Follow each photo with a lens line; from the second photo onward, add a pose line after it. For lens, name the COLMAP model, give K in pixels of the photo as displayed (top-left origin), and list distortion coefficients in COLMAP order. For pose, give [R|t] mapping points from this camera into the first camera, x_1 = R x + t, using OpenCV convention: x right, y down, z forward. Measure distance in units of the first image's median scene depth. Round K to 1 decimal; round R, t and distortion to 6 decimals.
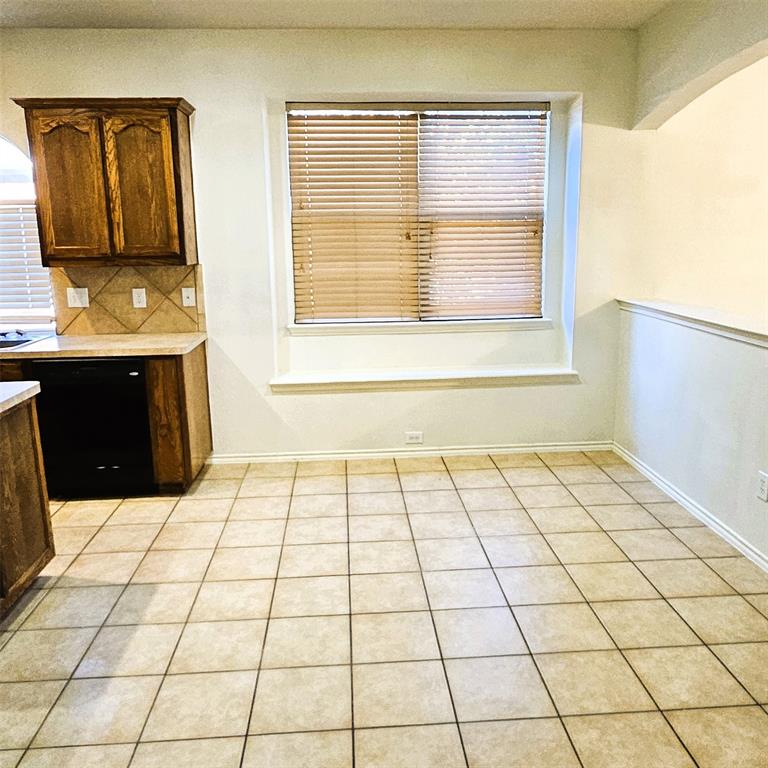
lens RADIAL K [[675.7, 0, 389.8], [0, 675.7, 376.1], [0, 0, 1]] dist [-0.006562, 0.006119]
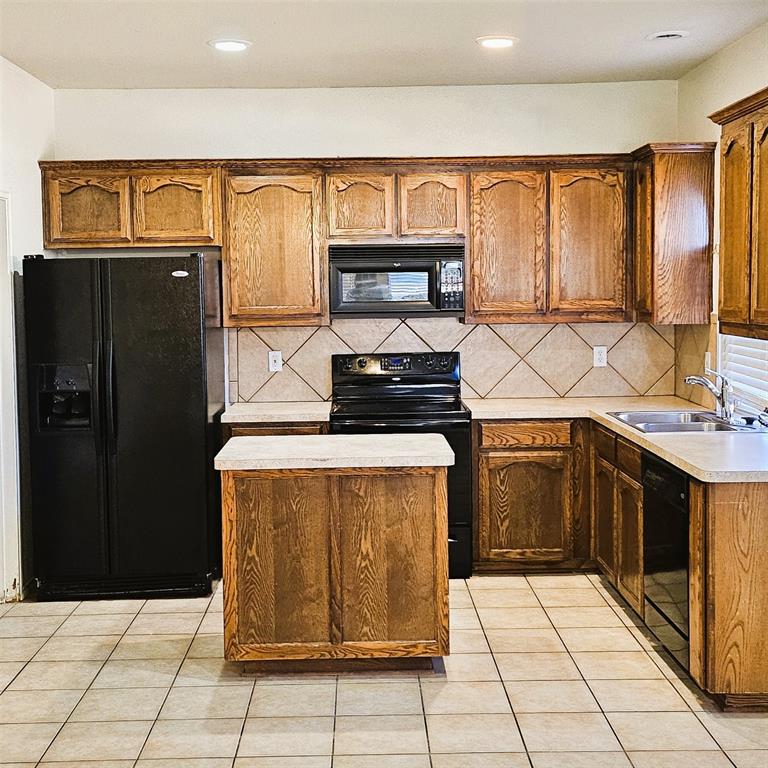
lens RADIAL K [[1100.6, 0, 371.8], [0, 1100.6, 353.5], [0, 0, 1]] dist [0.057671, 0.000000]
pose [[-0.059808, 0.076834, -0.995248, 0.717417], [-0.190499, 0.977830, 0.086937, -0.176224], [0.979864, 0.194794, -0.043846, 0.703089]]
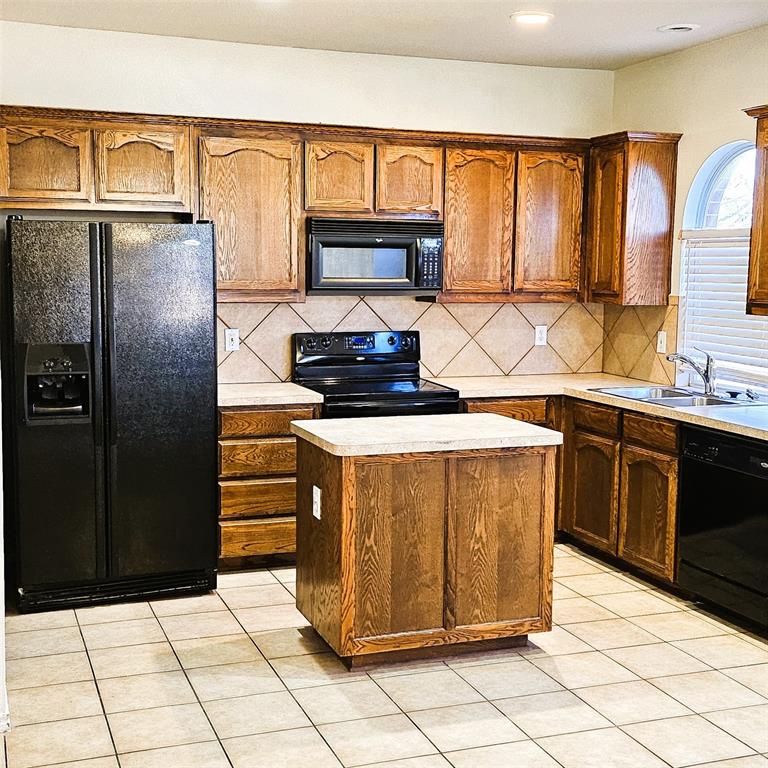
lens RADIAL K [[1100.6, 0, 385.1], [0, 1100.6, 389.4], [0, 0, 1]] dist [0.057671, 0.000000]
pose [[0.283747, 0.126471, -0.950522, 0.618666], [-0.211998, 0.975009, 0.066444, -0.073965], [0.935171, 0.182656, 0.303468, 0.235532]]
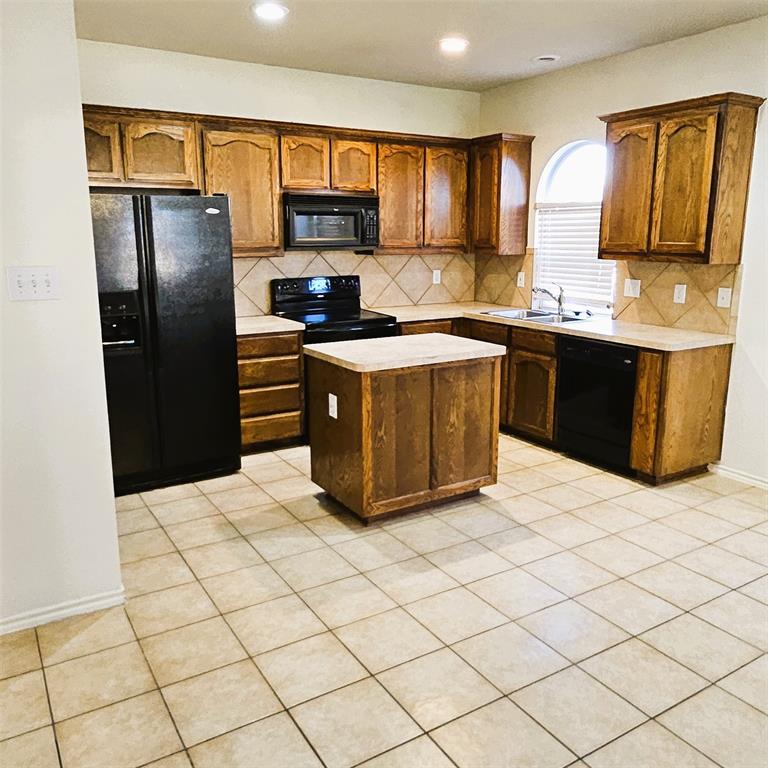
lens RADIAL K [[675.7, 0, 389.4], [0, 675.7, 379.1], [0, 0, 1]] dist [-0.006562, 0.006119]
pose [[0.467961, 0.200448, -0.860717, 0.370796], [-0.188340, 0.974184, 0.124475, -0.037480], [0.863447, 0.103857, 0.493632, 0.137820]]
